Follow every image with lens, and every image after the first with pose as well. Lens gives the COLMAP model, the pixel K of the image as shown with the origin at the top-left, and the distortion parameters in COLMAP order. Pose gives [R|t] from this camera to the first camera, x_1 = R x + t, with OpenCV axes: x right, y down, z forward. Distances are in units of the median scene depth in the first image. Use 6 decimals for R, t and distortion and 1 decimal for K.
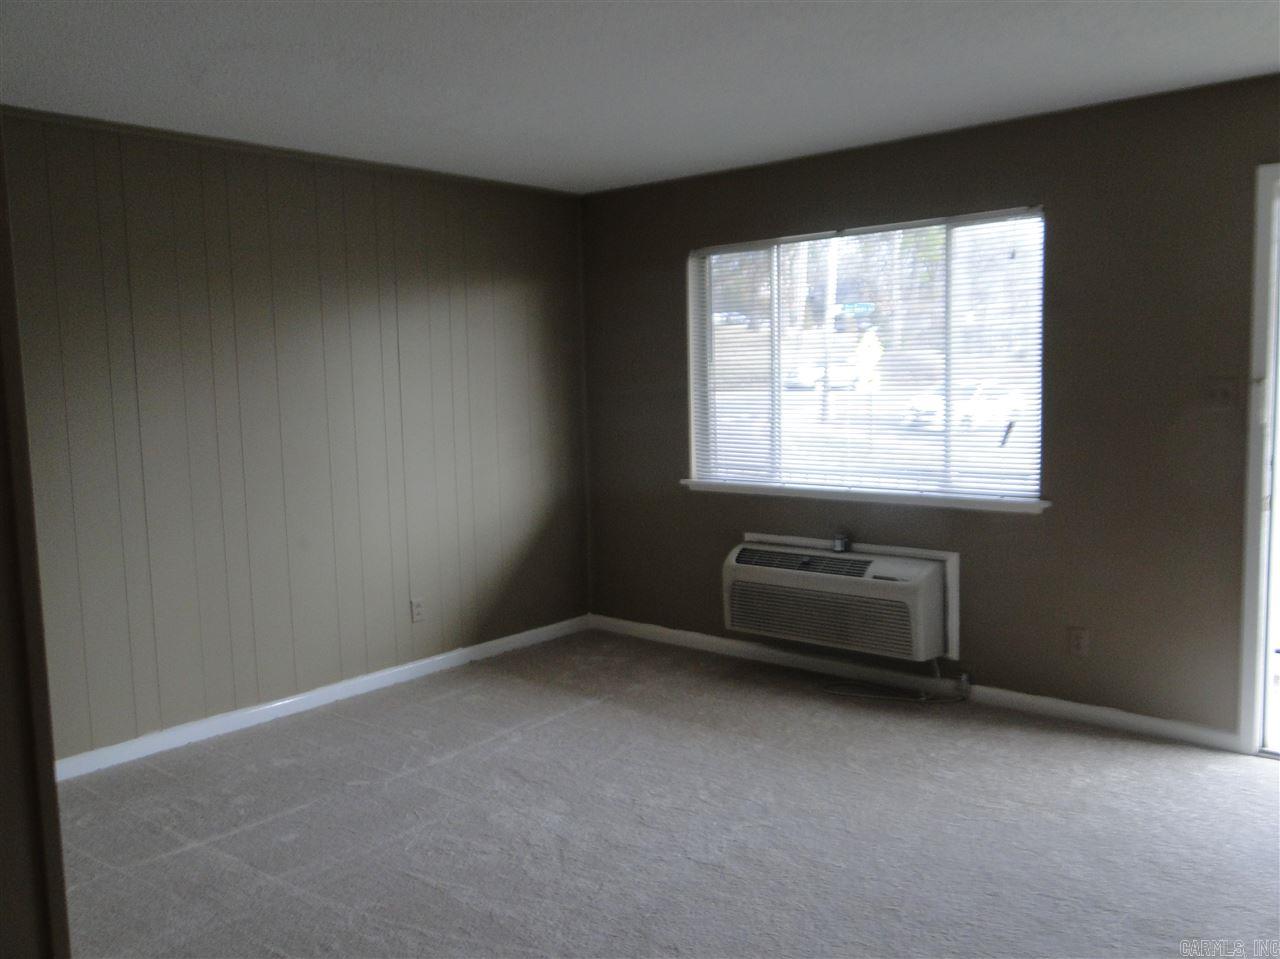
lens RADIAL K [[1054.3, 0, 653.6], [0, 1054.3, 475.9], [0, 0, 1]] dist [0.012904, -0.041984]
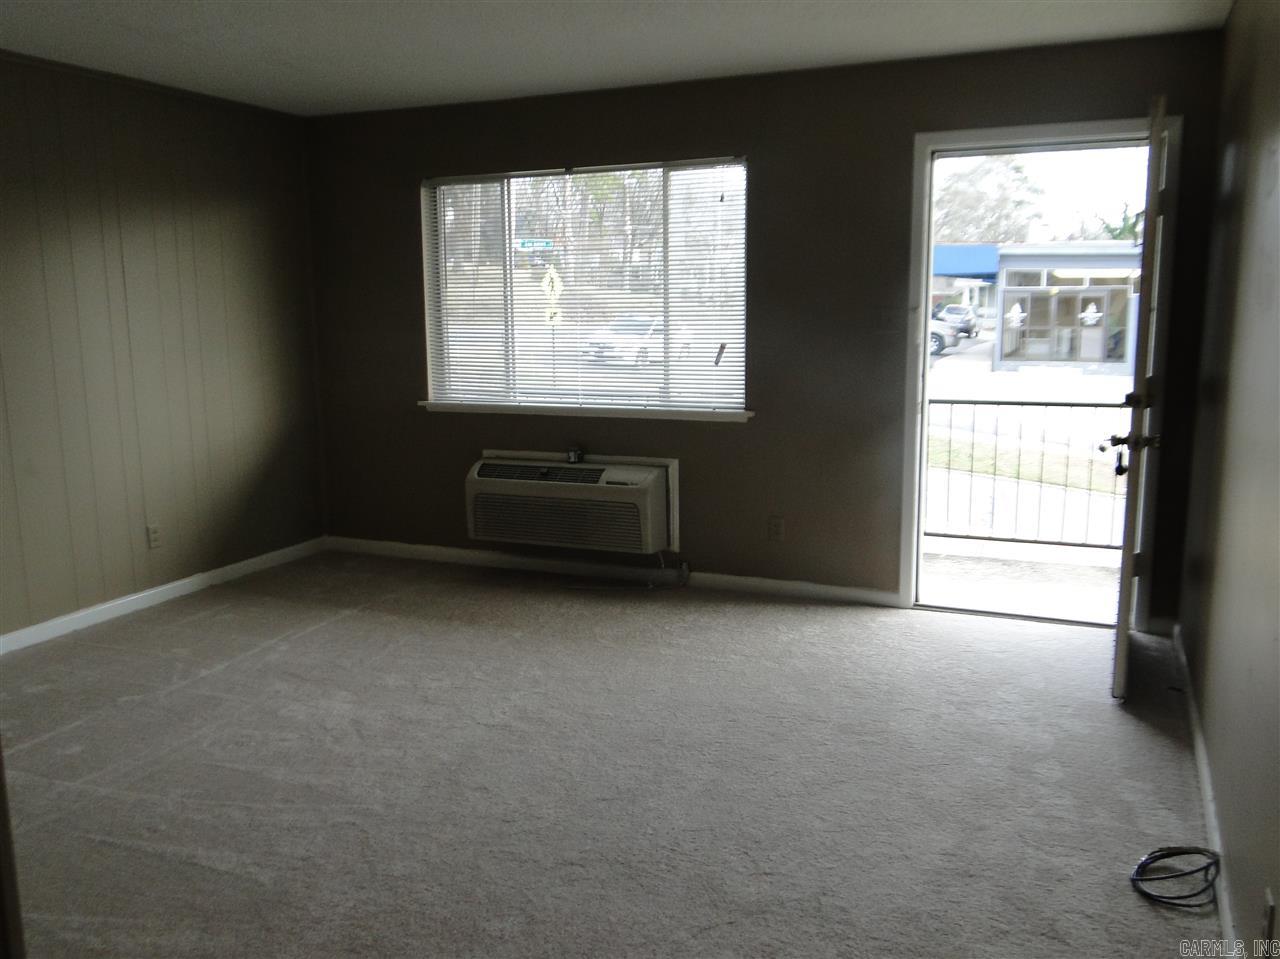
lens RADIAL K [[1054.3, 0, 653.6], [0, 1054.3, 475.9], [0, 0, 1]] dist [0.012904, -0.041984]
pose [[0.953607, -0.033714, 0.299161, -0.094057], [0.015817, 0.997948, 0.062047, 0.022502], [-0.300639, -0.054436, 0.952183, -0.101415]]
